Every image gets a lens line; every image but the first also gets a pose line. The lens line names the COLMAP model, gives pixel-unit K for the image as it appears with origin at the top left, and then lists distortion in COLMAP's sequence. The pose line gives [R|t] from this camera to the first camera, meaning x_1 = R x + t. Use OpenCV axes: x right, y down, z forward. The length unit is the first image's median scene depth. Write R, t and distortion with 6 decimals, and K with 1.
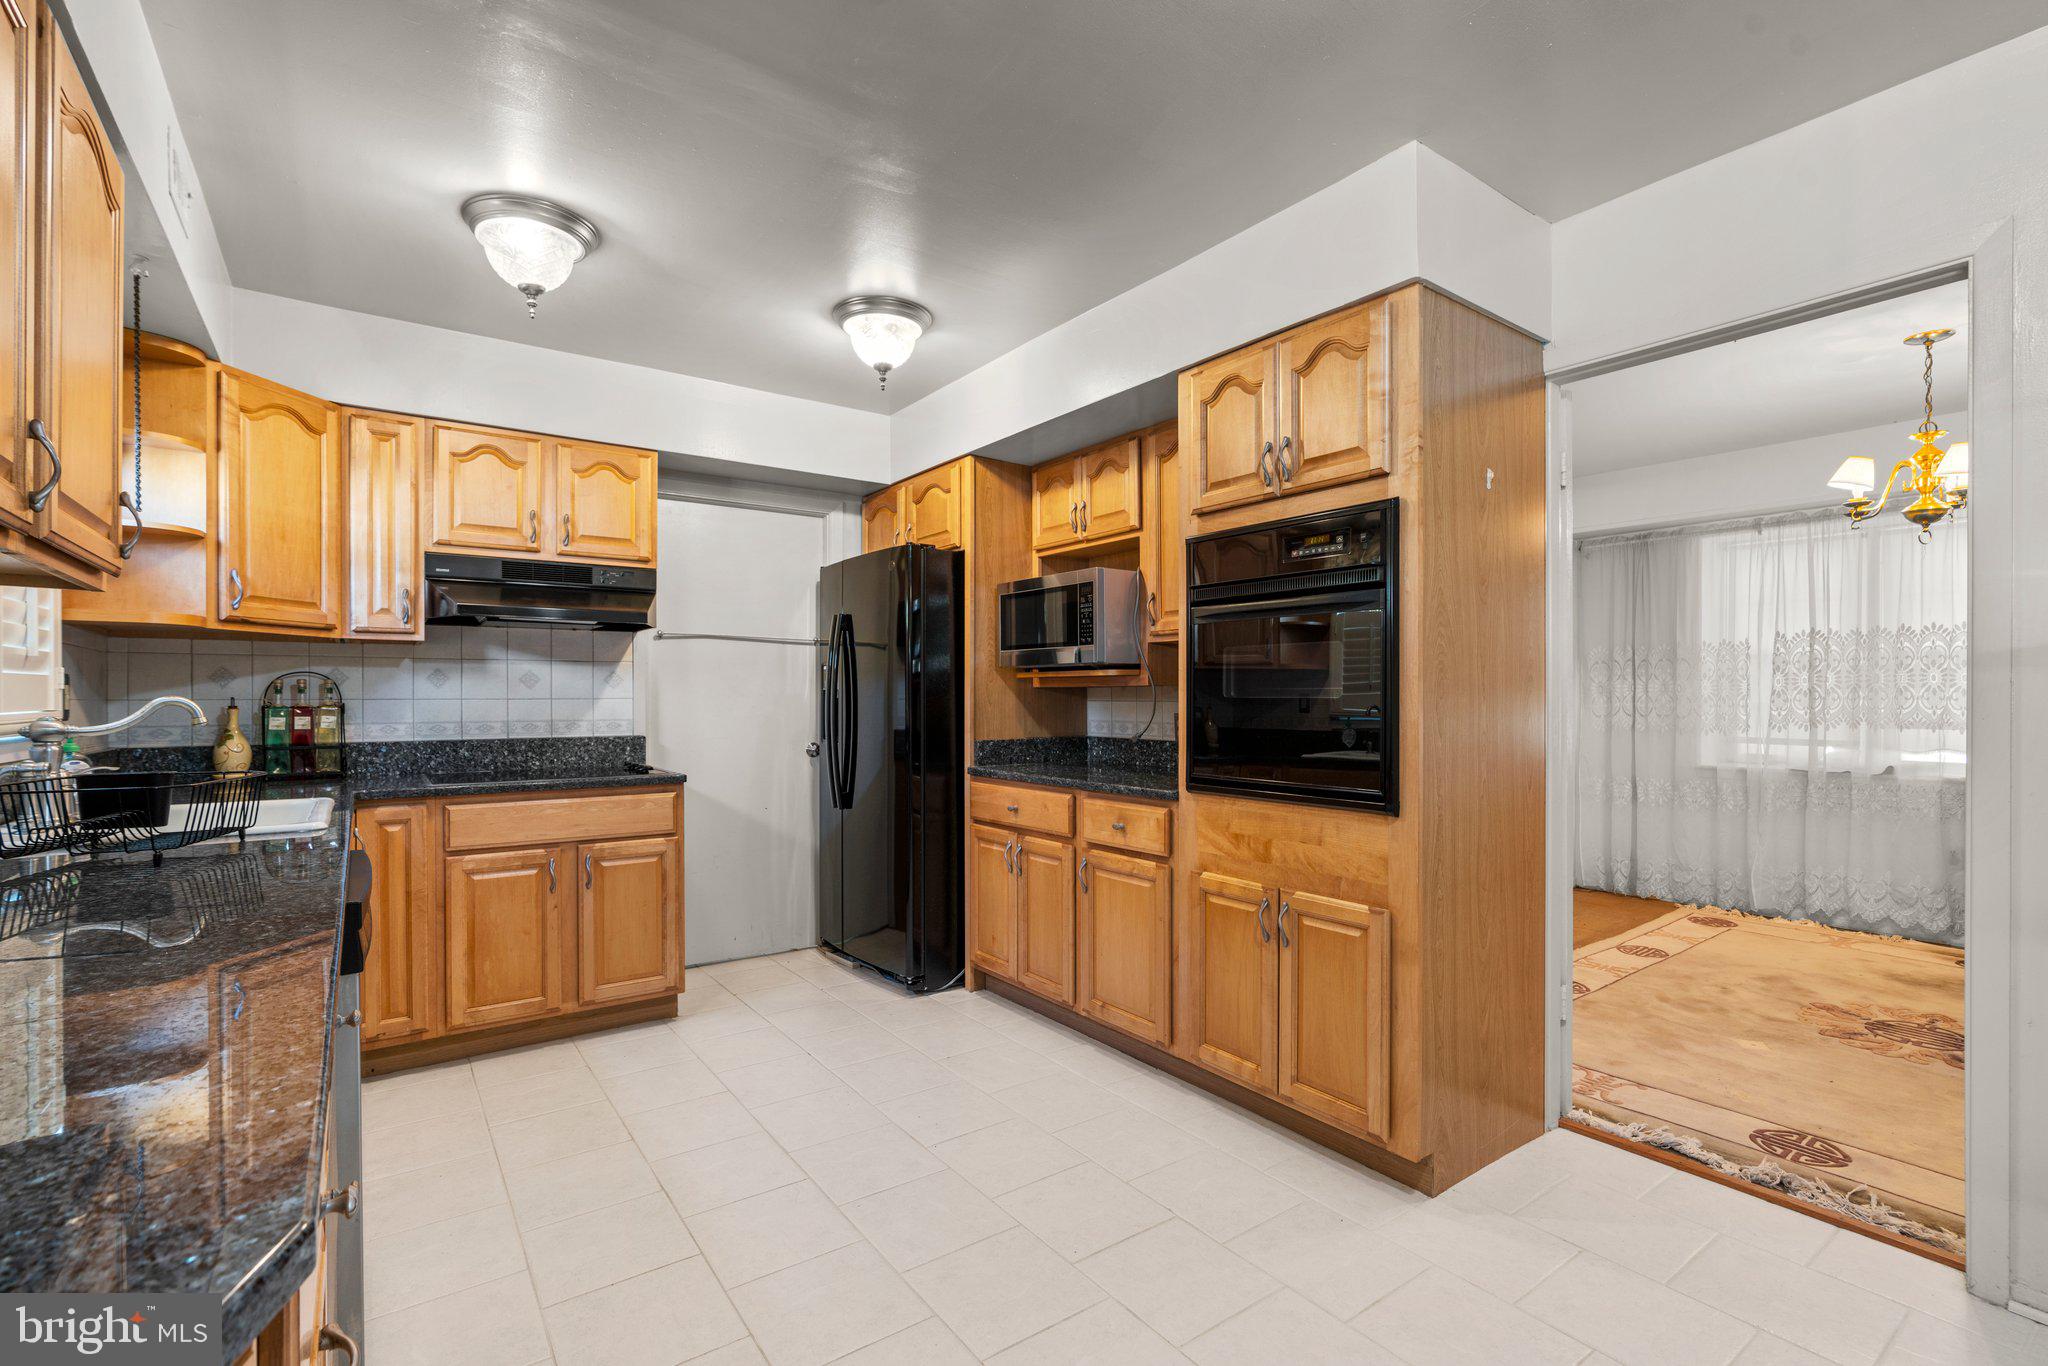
lens RADIAL K [[926.7, 0, 1031.4], [0, 926.7, 697.7], [0, 0, 1]] dist [-0.009122, 0.002972]
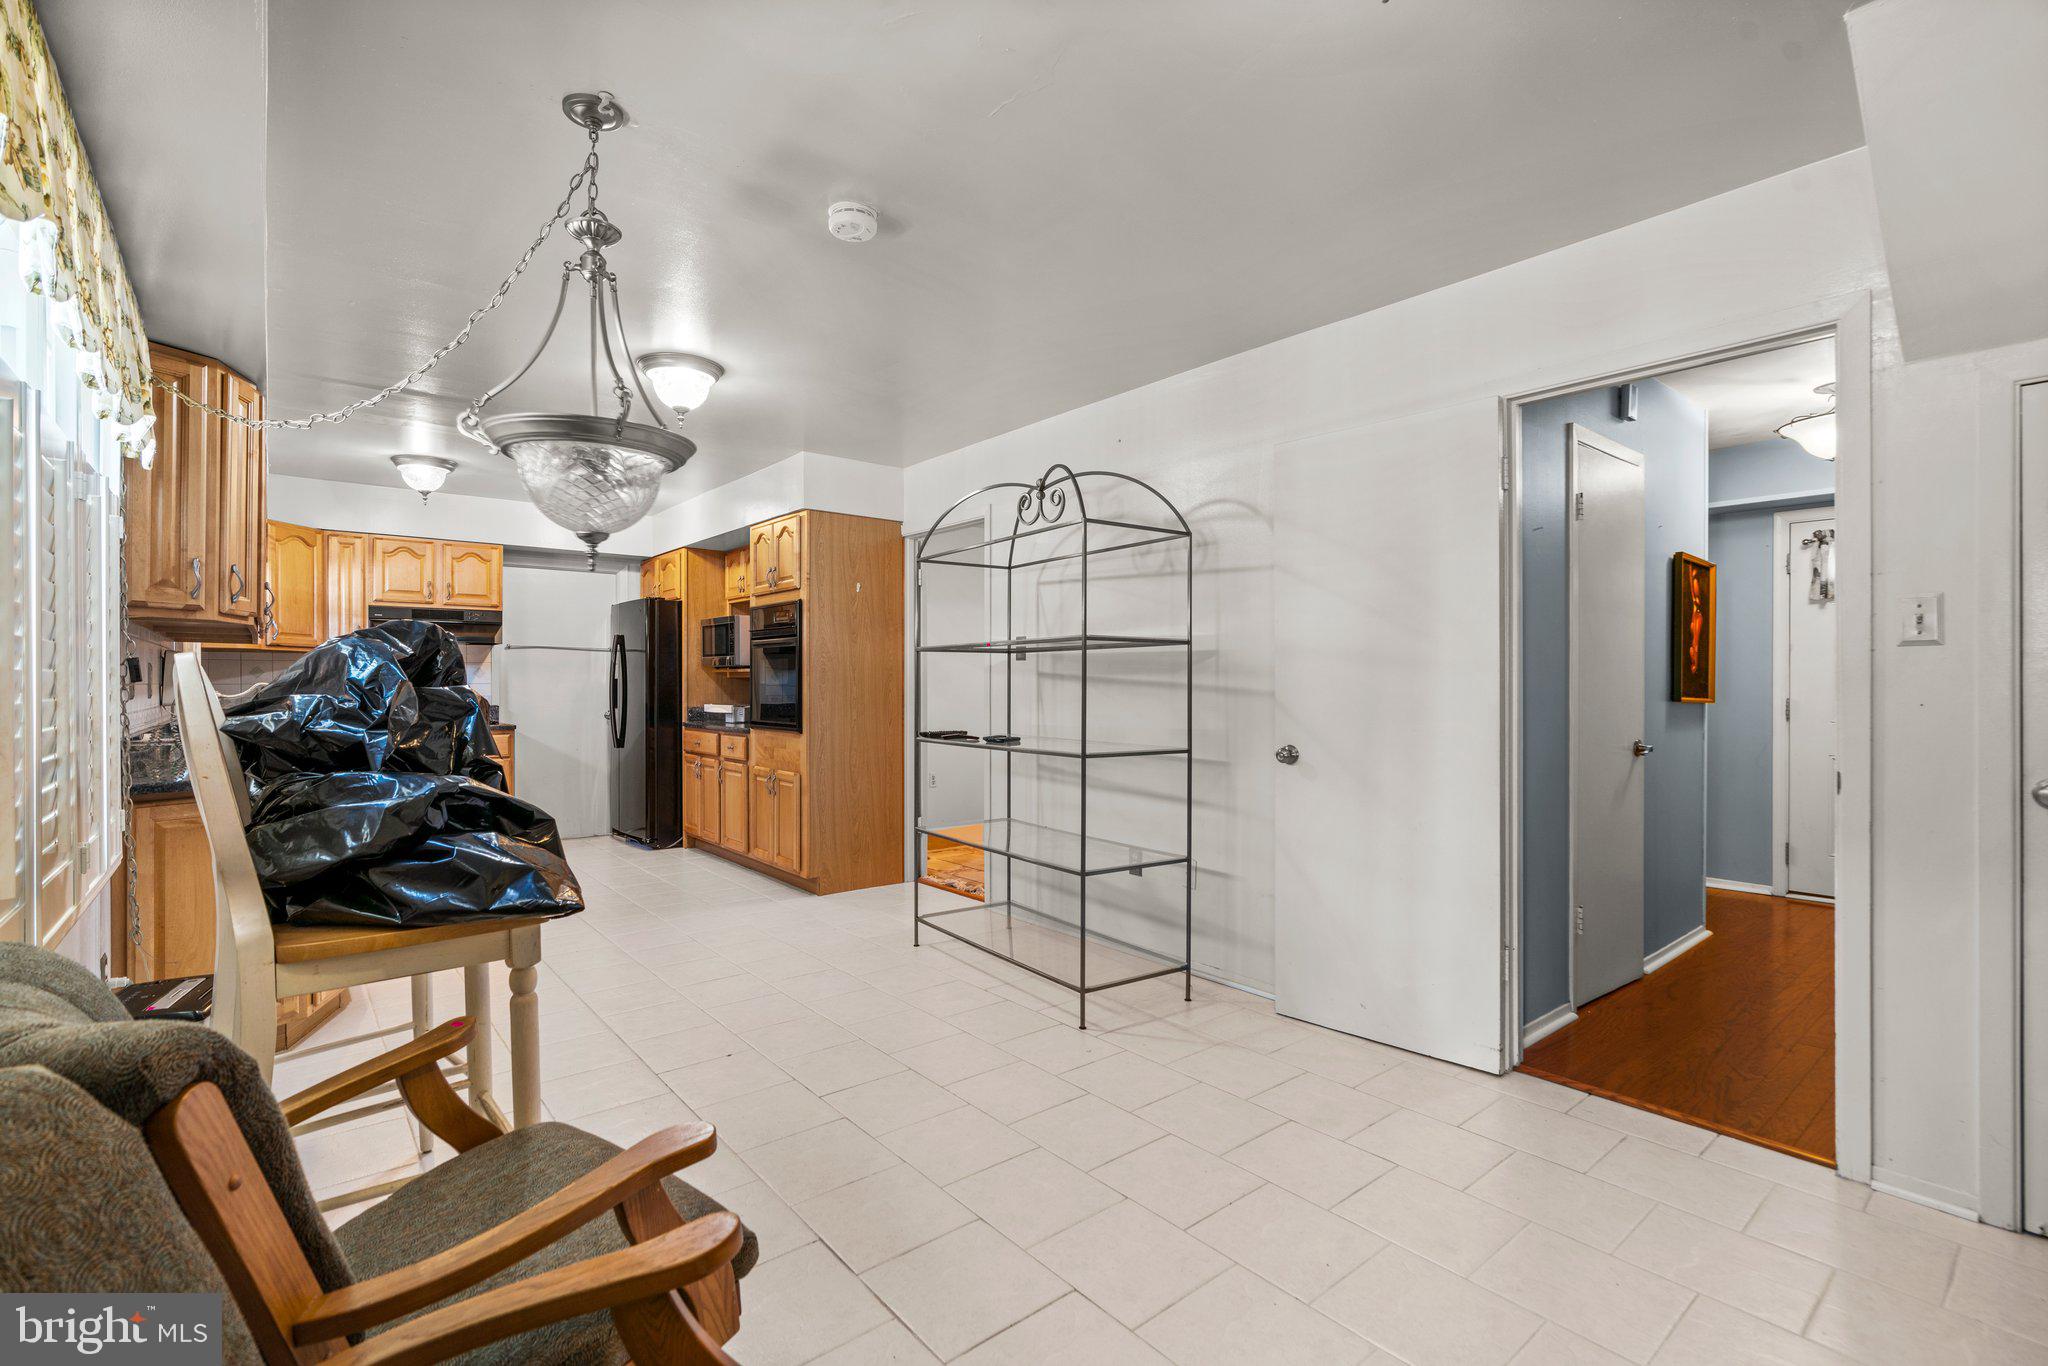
lens RADIAL K [[926.7, 0, 1039.1], [0, 926.7, 686.0], [0, 0, 1]] dist [-0.009122, 0.002972]
pose [[0.997993, 0.001290, 0.063314, 0.583986], [-0.001404, 0.999997, 0.001766, 0.000900], [-0.063311, -0.001852, 0.997992, -0.957383]]
